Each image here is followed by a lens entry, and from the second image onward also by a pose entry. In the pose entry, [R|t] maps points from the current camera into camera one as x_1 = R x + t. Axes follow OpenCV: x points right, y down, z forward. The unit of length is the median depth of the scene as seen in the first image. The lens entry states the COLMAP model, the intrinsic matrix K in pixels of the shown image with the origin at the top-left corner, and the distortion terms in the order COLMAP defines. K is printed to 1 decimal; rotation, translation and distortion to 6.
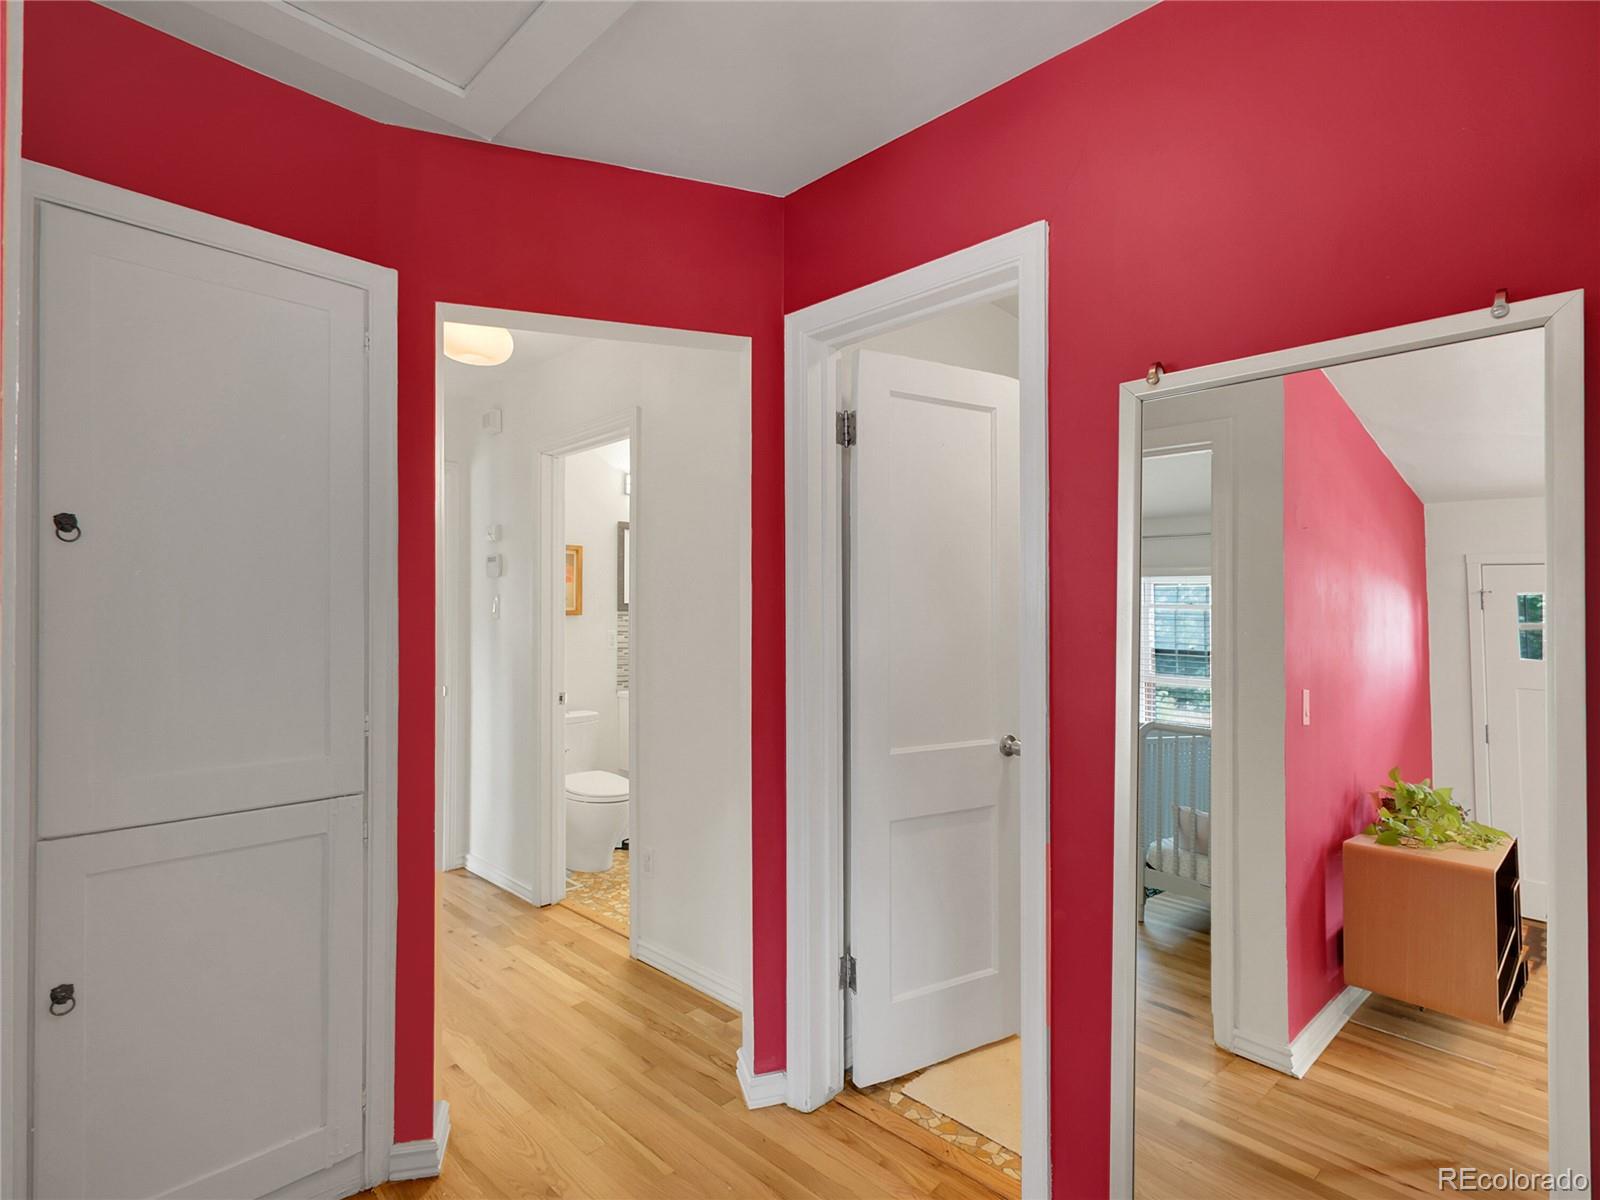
lens RADIAL K [[818.1, 0, 796.8], [0, 818.1, 602.3], [0, 0, 1]] dist [0.006704, 0.001501]
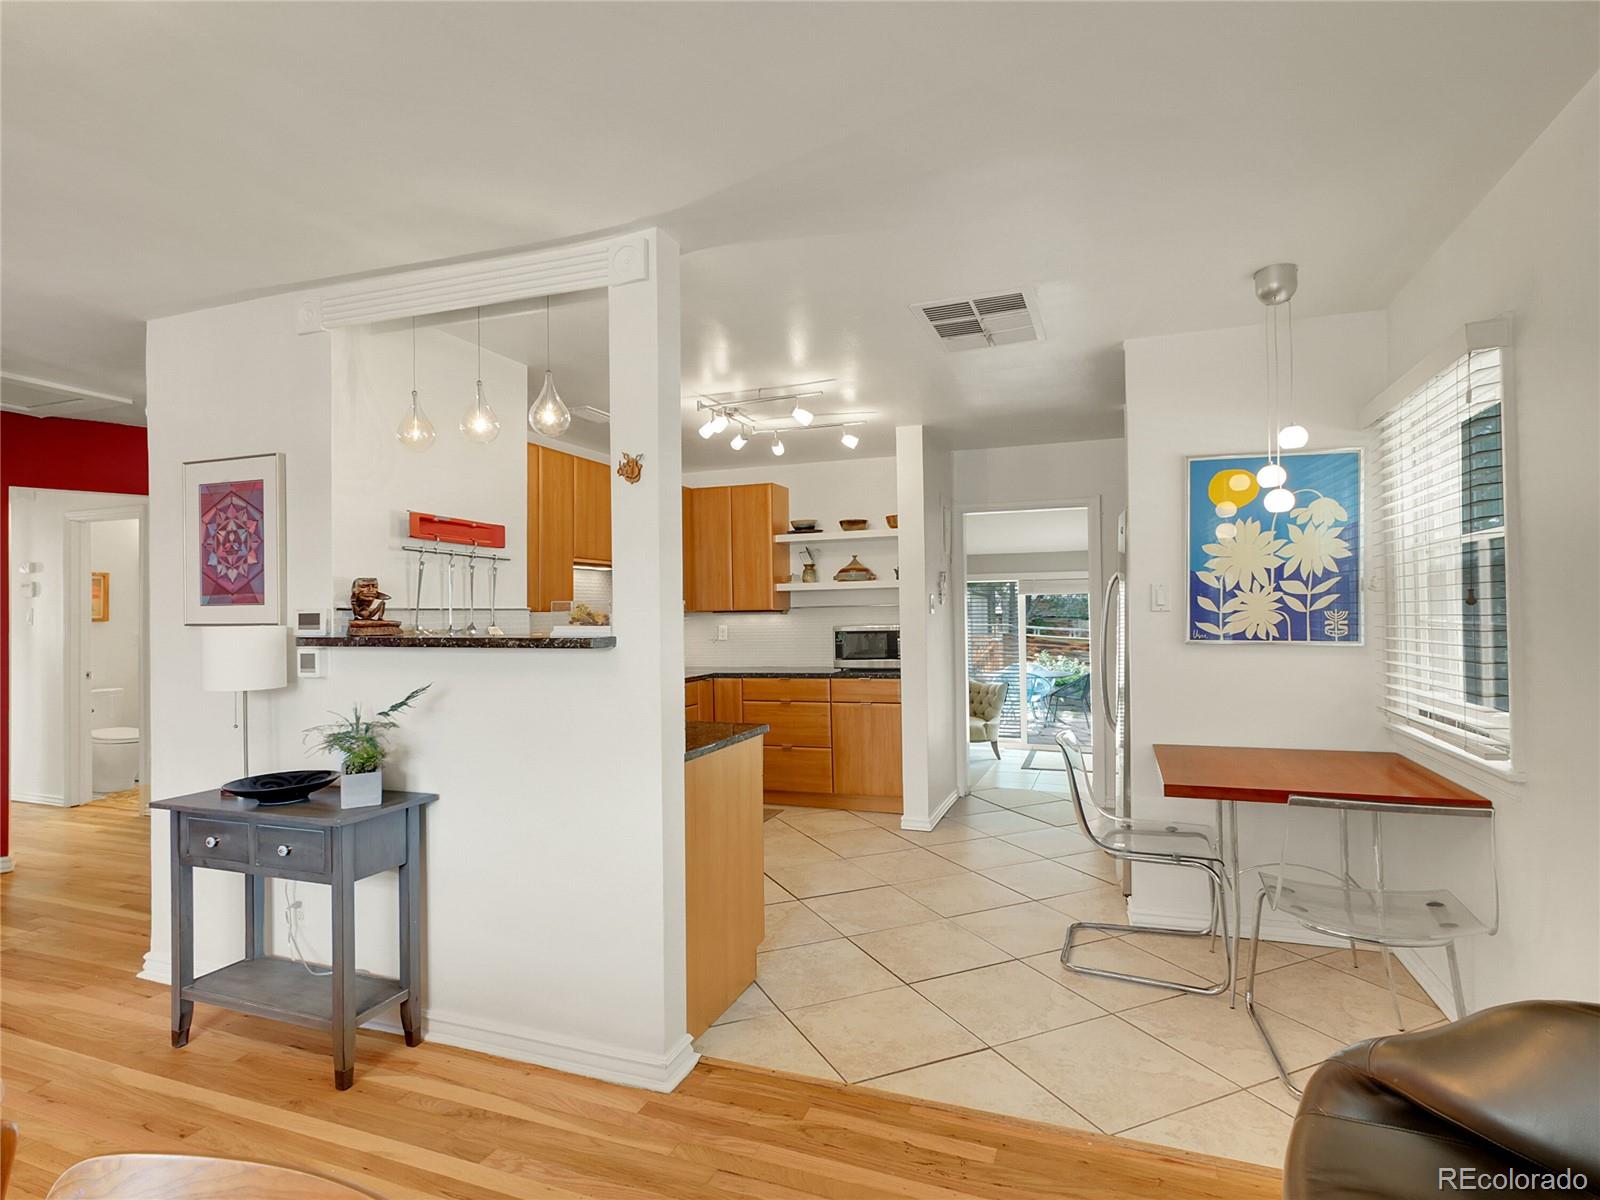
lens RADIAL K [[818.1, 0, 814.5], [0, 818.1, 609.1], [0, 0, 1]] dist [0.006704, 0.001501]
pose [[0.909309, -0.006884, 0.416065, 0.291932], [0.004786, 0.999970, 0.006084, -0.009450], [-0.416094, -0.003540, 0.909315, -0.912445]]
